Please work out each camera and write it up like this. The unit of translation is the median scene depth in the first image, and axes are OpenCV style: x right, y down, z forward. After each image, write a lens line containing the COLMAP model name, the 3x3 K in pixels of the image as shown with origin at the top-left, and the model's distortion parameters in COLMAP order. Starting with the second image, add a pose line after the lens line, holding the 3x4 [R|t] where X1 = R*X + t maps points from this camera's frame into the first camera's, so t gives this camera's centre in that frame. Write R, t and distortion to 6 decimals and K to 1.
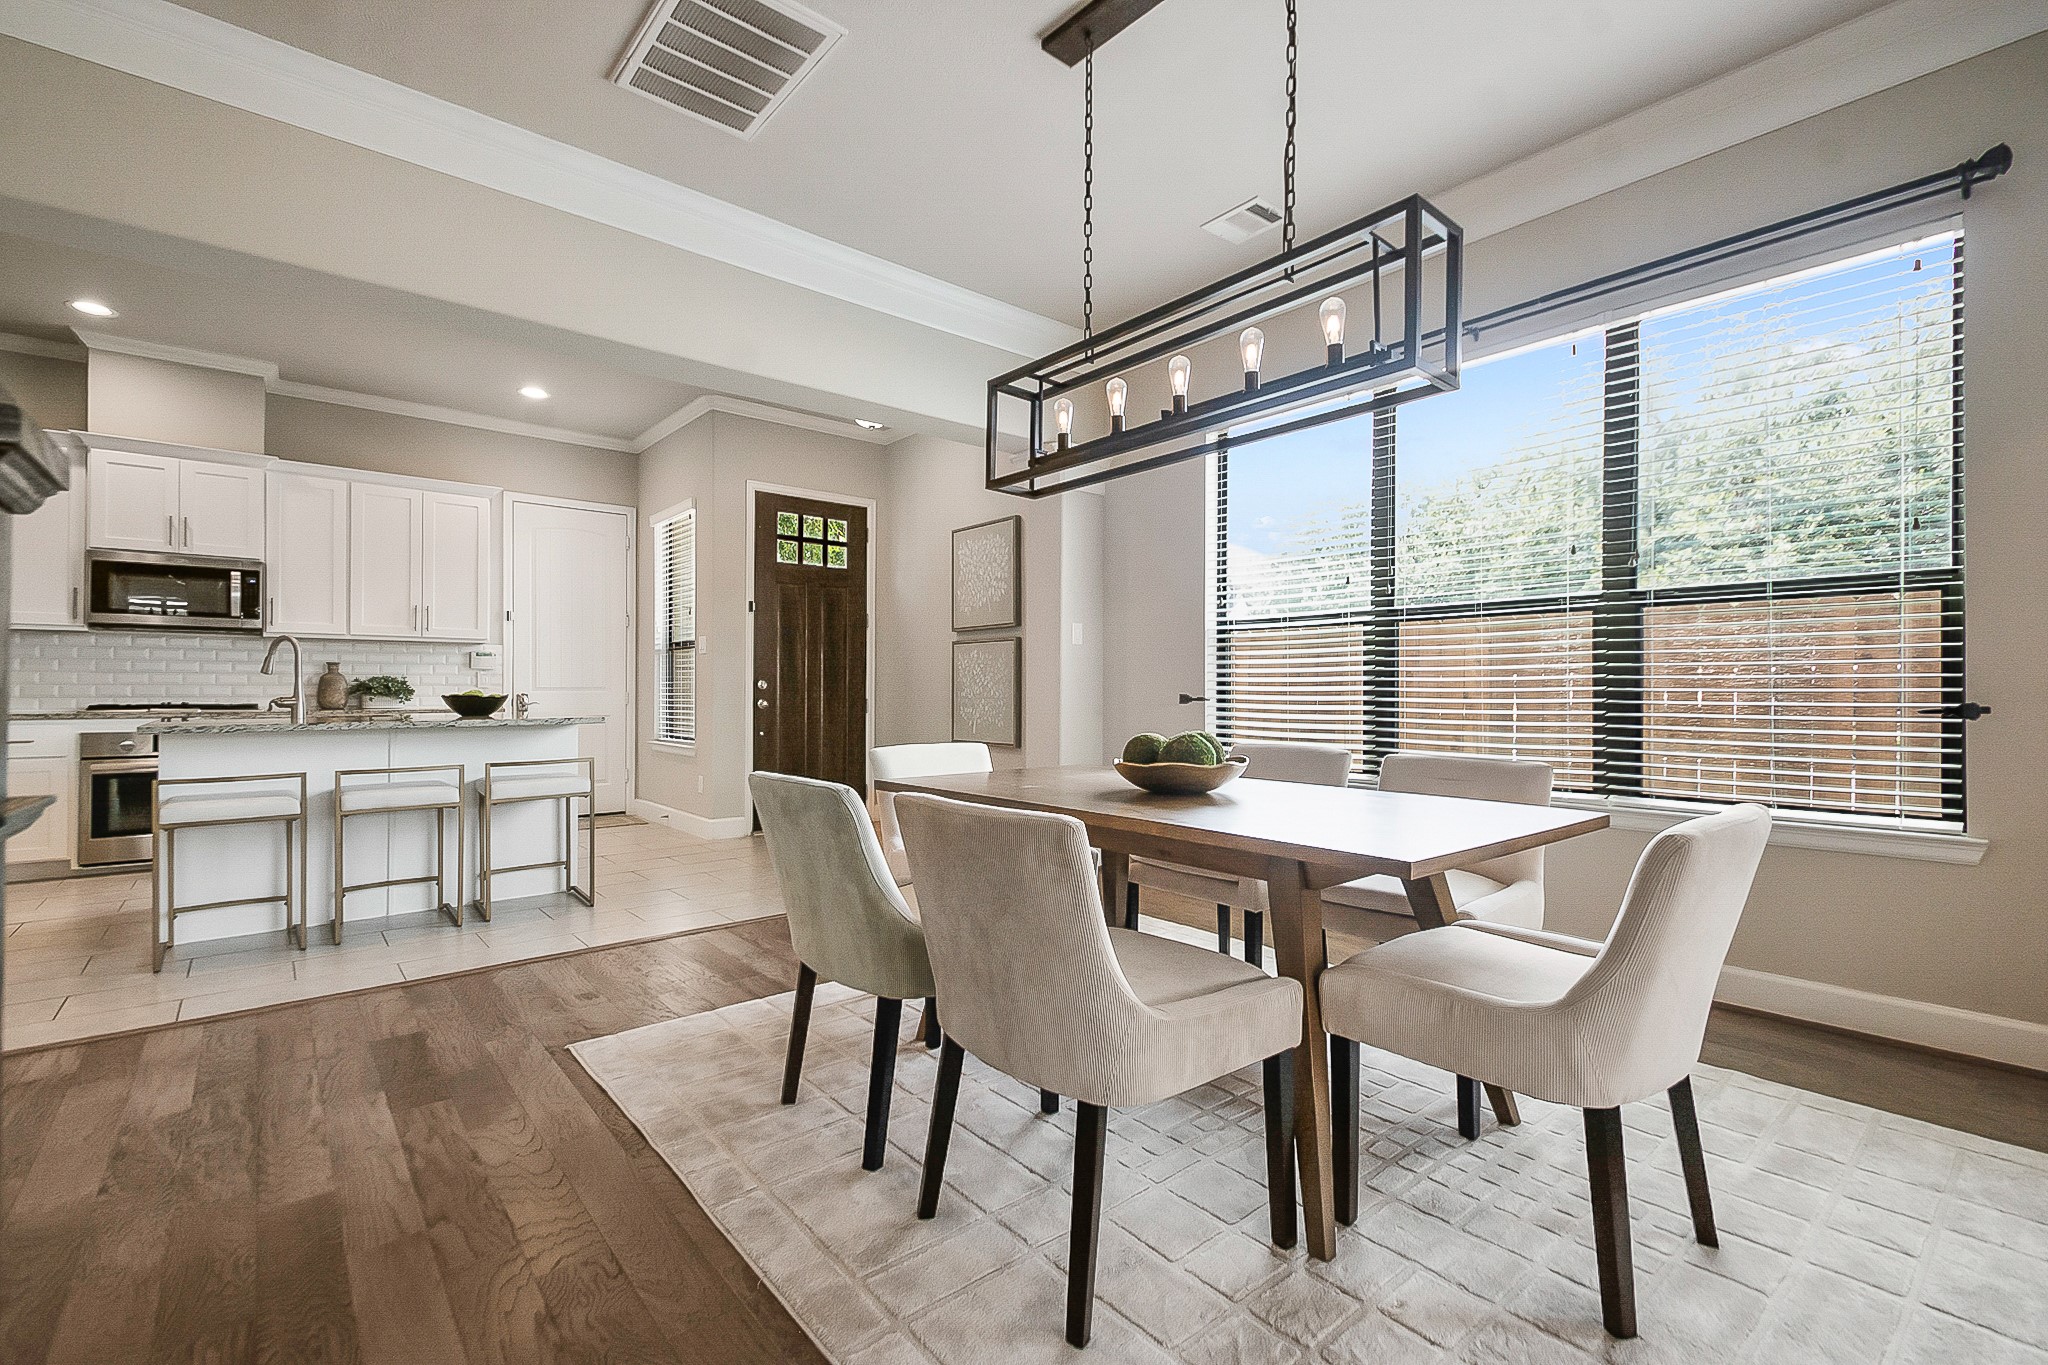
lens RADIAL K [[919.3, 0, 1035.4], [0, 919.3, 679.7], [0, 0, 1]] dist [0.023518, -0.009605]
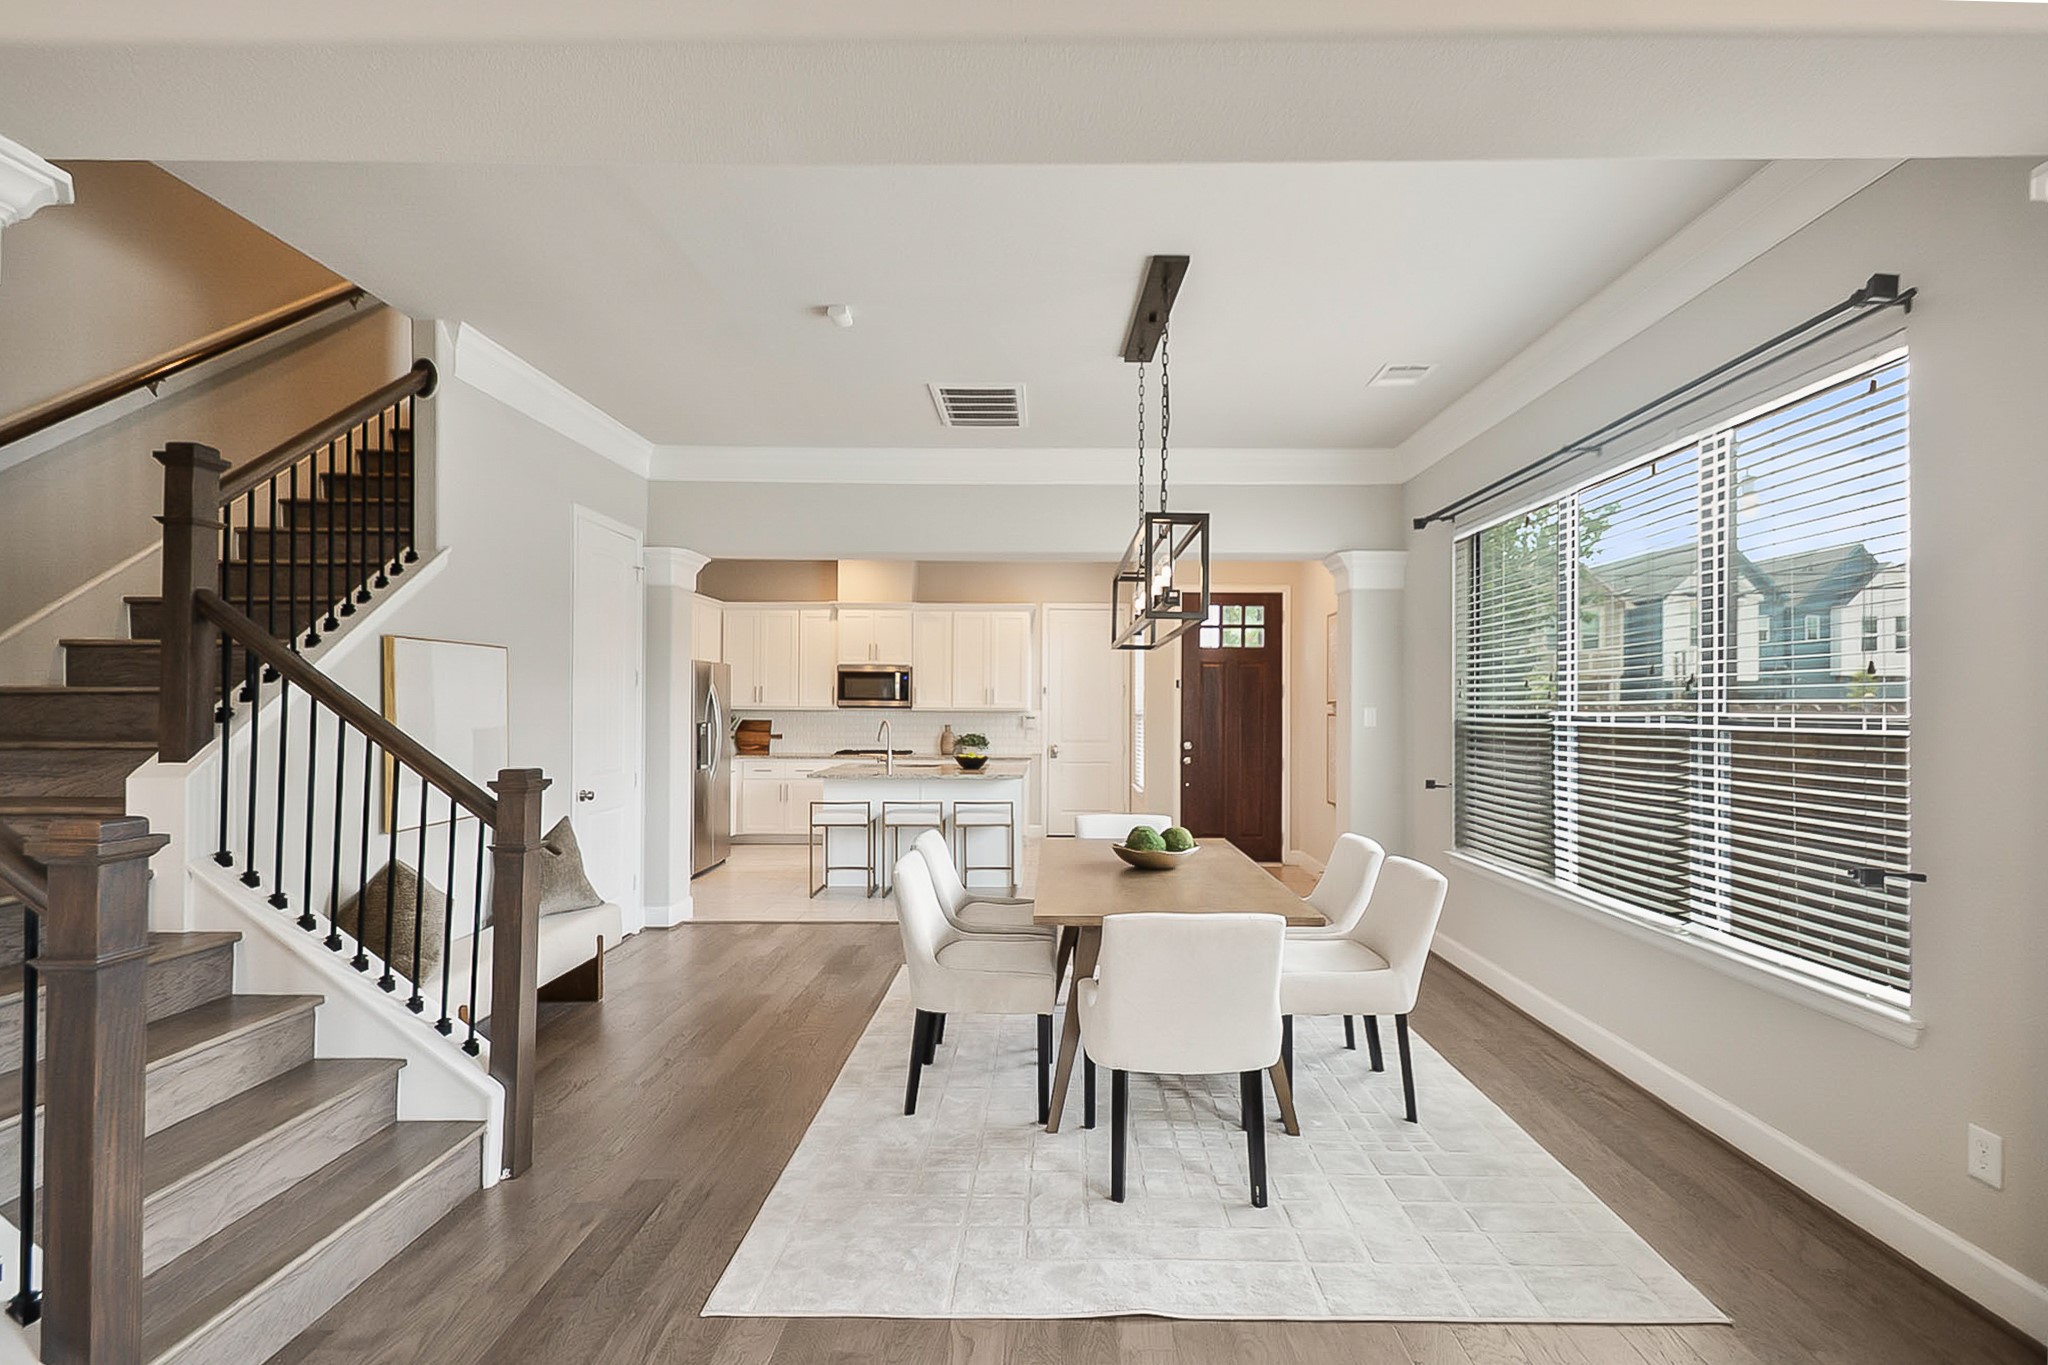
lens RADIAL K [[943.1, 0, 1024.0], [0, 943.1, 682.5], [0, 0, 1]] dist [0.002105, 0.000075]
pose [[0.744300, -0.015300, -0.667670, 0.432347], [0.003520, 0.999814, -0.018987, -0.062162], [0.667836, 0.011782, 0.744215, -0.117062]]
